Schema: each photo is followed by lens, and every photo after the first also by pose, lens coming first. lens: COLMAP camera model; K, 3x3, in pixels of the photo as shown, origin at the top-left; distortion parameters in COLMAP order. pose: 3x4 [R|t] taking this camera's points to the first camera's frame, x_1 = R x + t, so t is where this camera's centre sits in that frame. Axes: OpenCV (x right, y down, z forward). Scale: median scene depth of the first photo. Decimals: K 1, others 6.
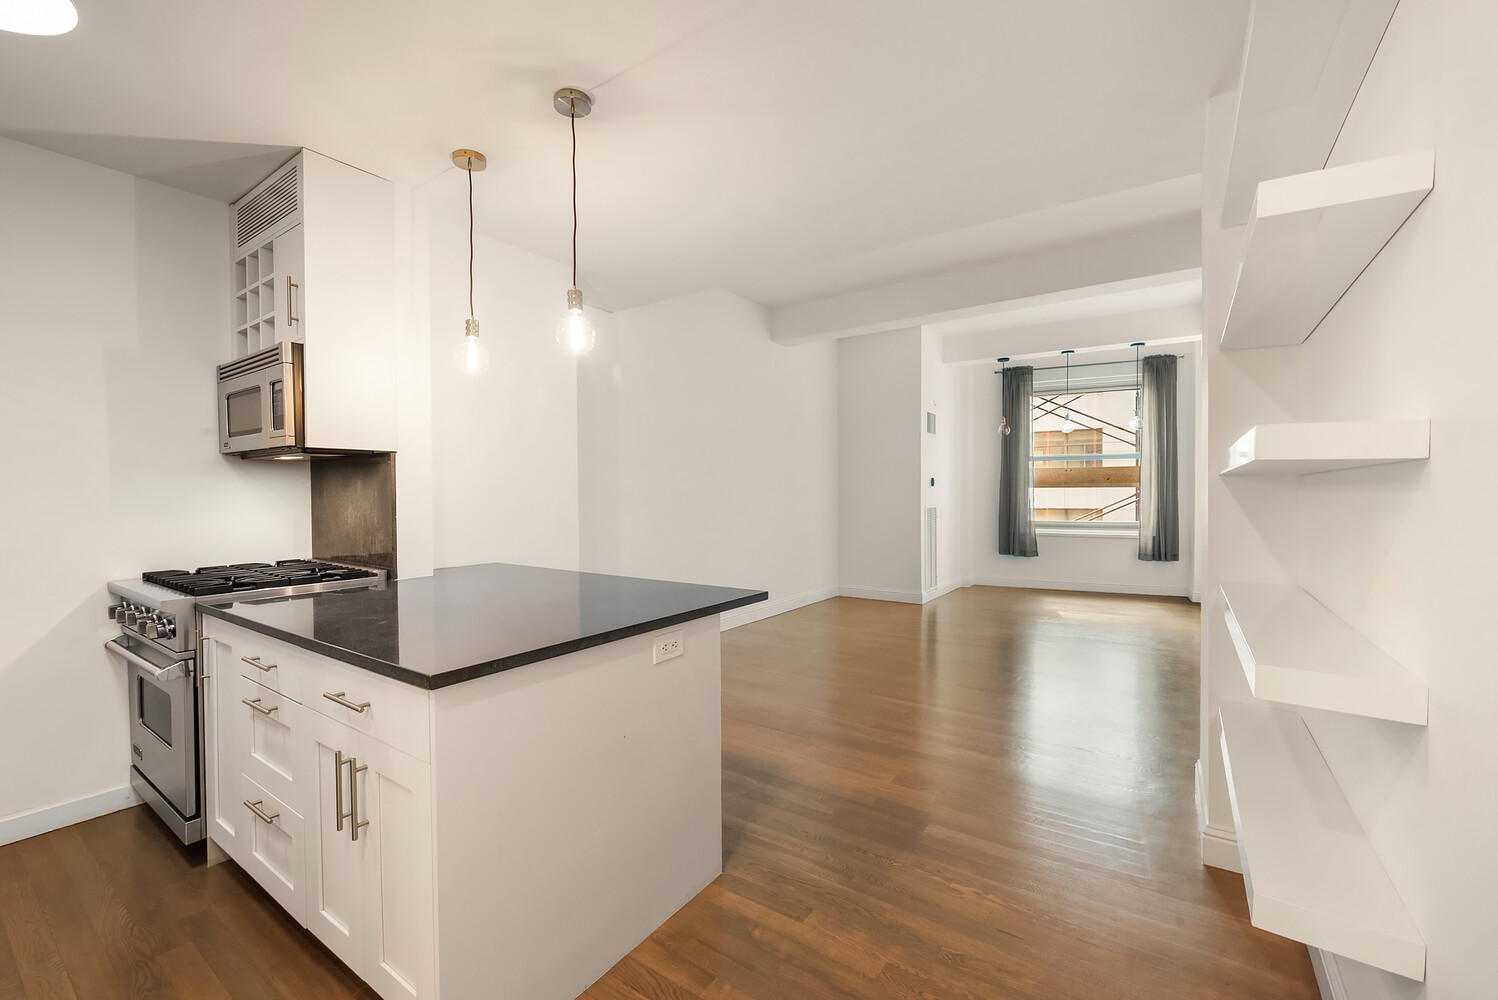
lens RADIAL K [[612.2, 0, 751.5], [0, 612.2, 494.2], [0, 0, 1]] dist [-0.011719, -0.000345]
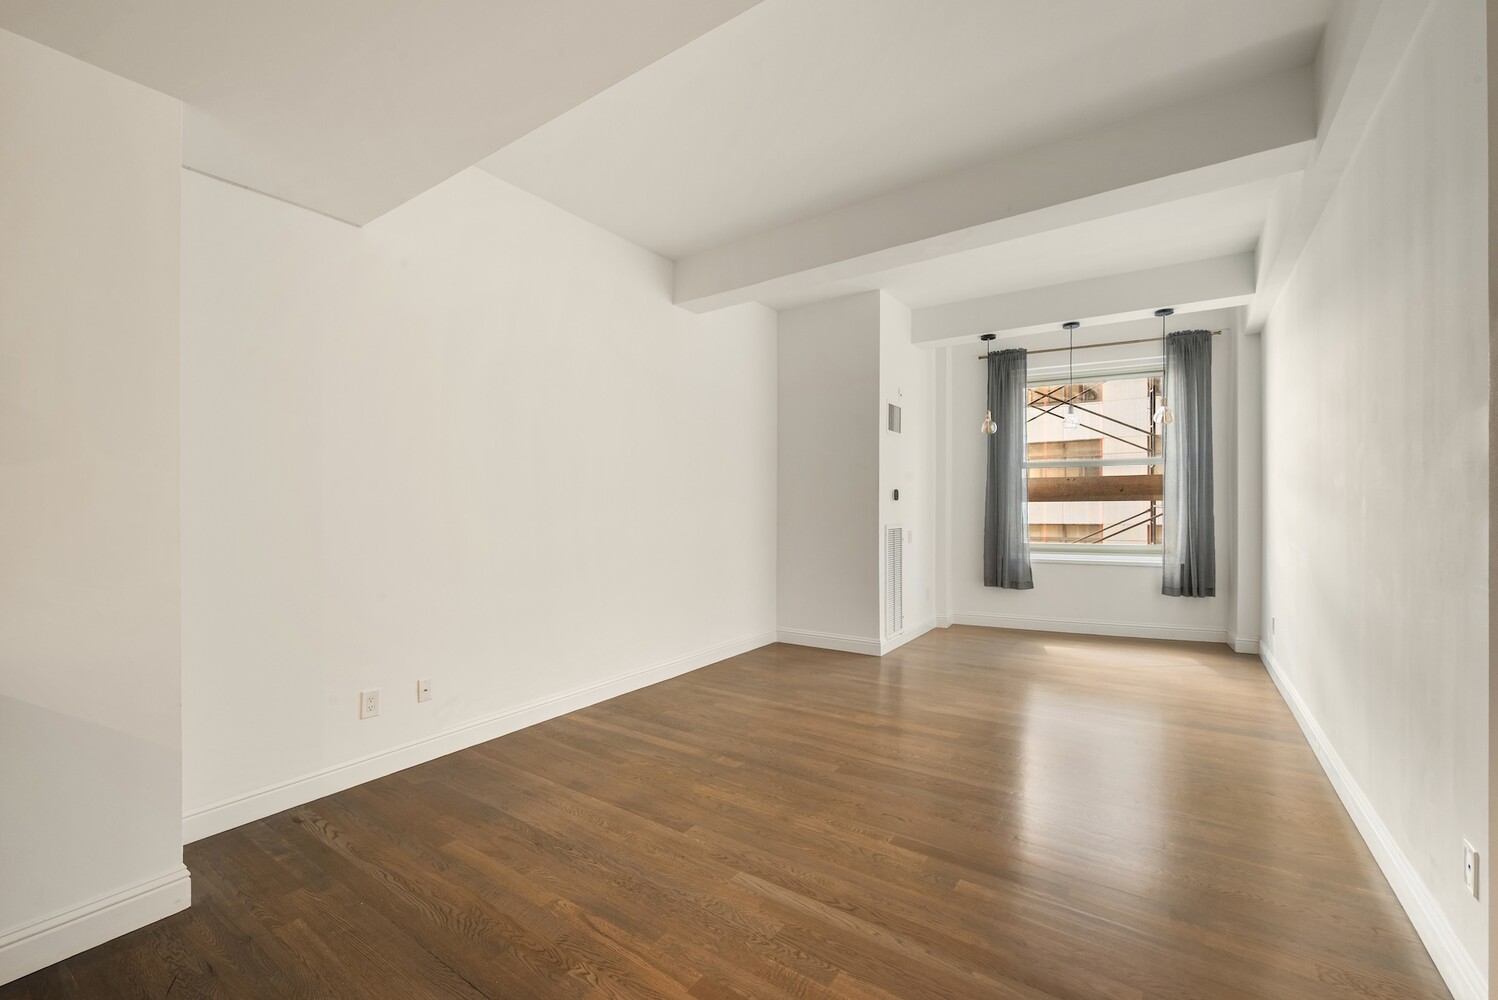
lens RADIAL K [[612.2, 0, 748.9], [0, 612.2, 506.5], [0, 0, 1]] dist [-0.011719, -0.000345]
pose [[0.999969, -0.001642, 0.007742, 0.100186], [0.001630, 0.999997, 0.001623, -0.006486], [-0.007745, -0.001611, 0.999969, 0.223080]]
